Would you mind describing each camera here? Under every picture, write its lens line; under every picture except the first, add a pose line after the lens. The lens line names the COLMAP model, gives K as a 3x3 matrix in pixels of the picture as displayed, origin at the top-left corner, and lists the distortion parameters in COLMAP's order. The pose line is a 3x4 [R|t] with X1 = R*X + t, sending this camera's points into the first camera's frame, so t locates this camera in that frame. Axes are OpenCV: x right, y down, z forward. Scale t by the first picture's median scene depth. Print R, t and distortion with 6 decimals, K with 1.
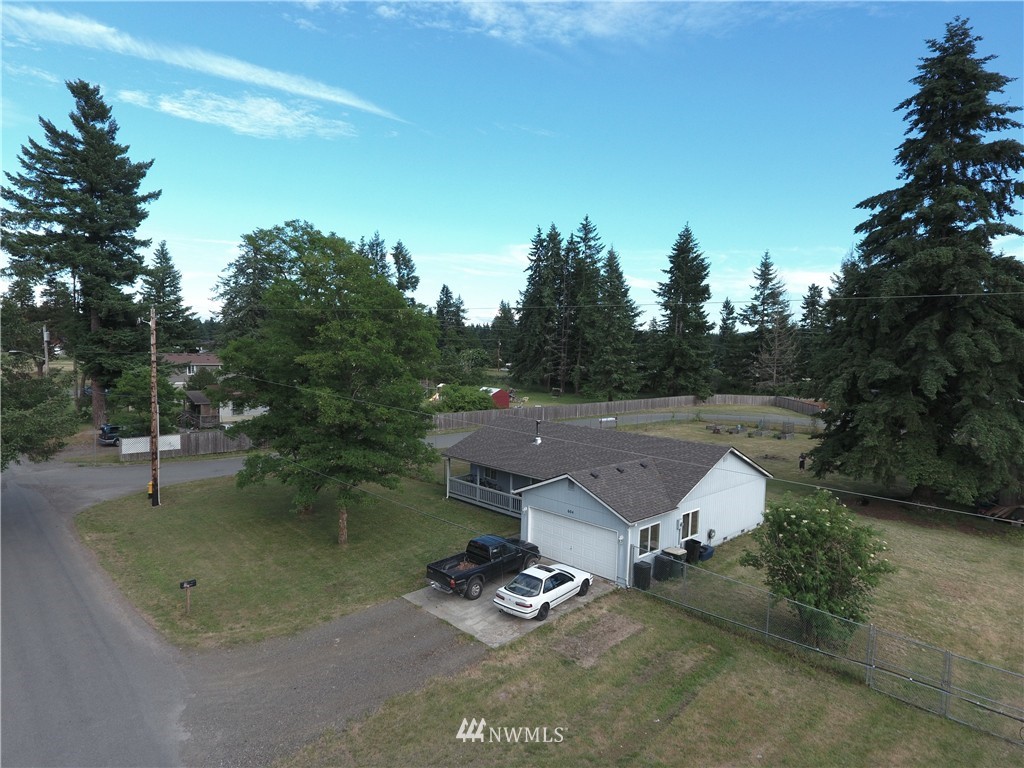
lens RADIAL K [[604.9, 0, 507.4], [0, 604.9, 387.0], [0, 0, 1]] dist [-0.000216, -0.001790]
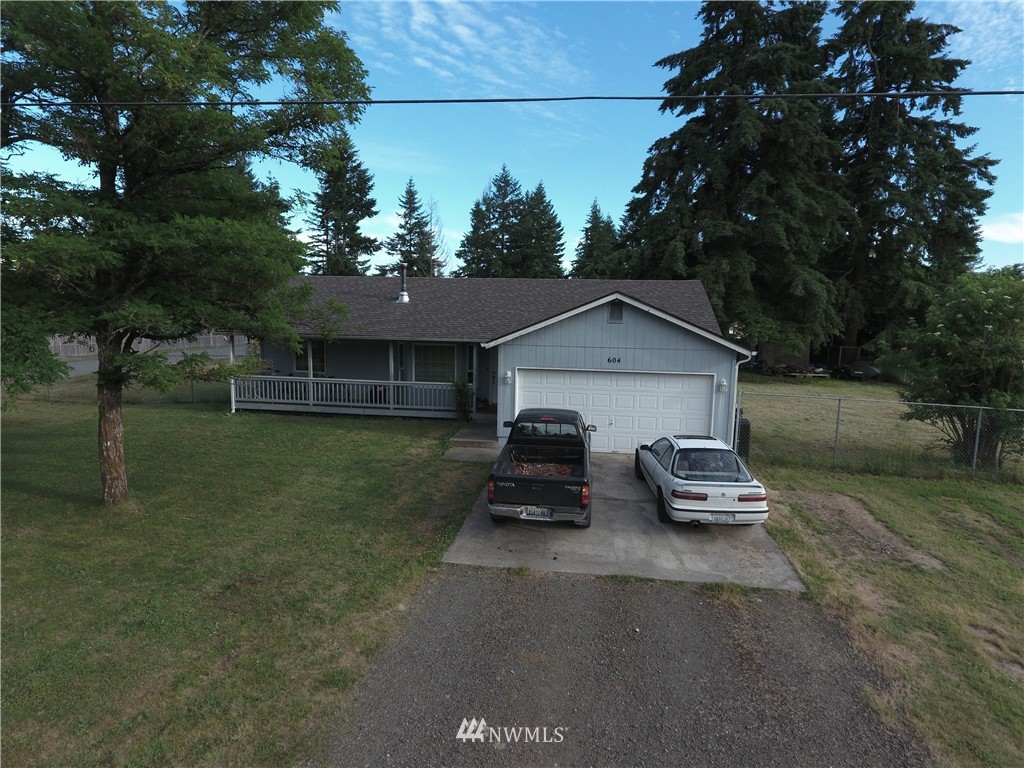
lens RADIAL K [[604.9, 0, 514.4], [0, 604.9, 391.6], [0, 0, 1]] dist [-0.000216, -0.001790]
pose [[0.781123, -0.083988, 0.618703, -0.333739], [0.037803, 0.995455, 0.087404, 0.178659], [-0.623232, -0.044884, 0.780748, 0.590295]]
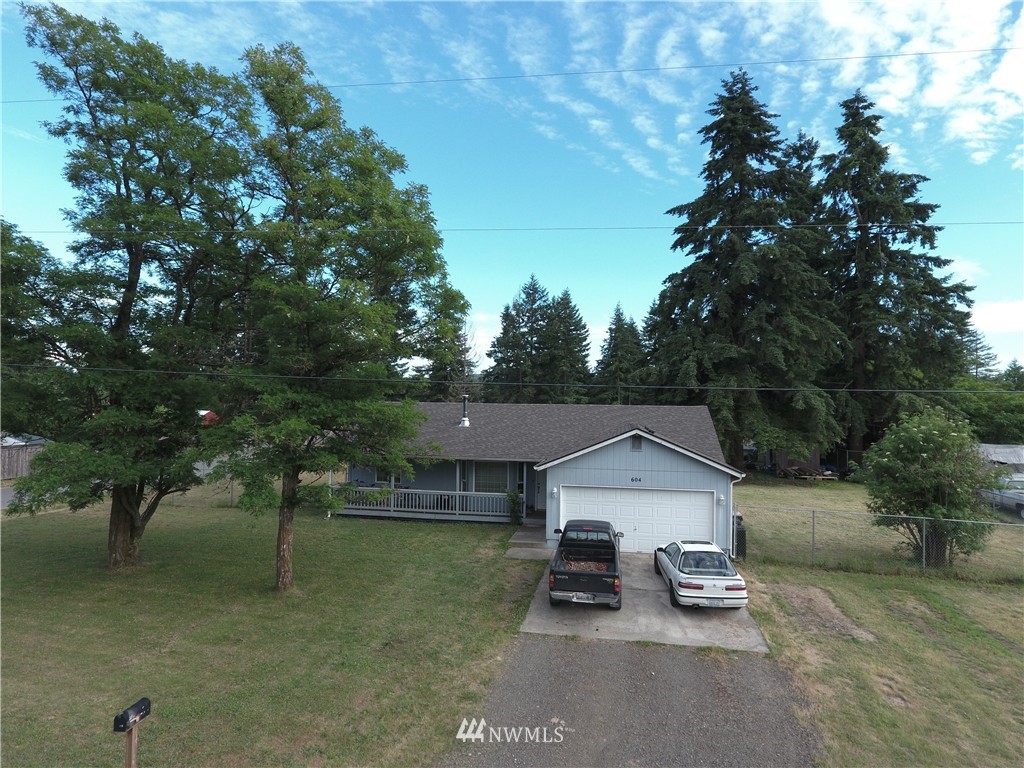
lens RADIAL K [[604.9, 0, 513.2], [0, 604.9, 391.7], [0, 0, 1]] dist [-0.000216, -0.001790]
pose [[0.808070, 0.002930, 0.589079, -0.467965], [0.042760, 0.997058, -0.063614, 0.134736], [-0.587532, 0.076594, 0.805568, 0.457290]]
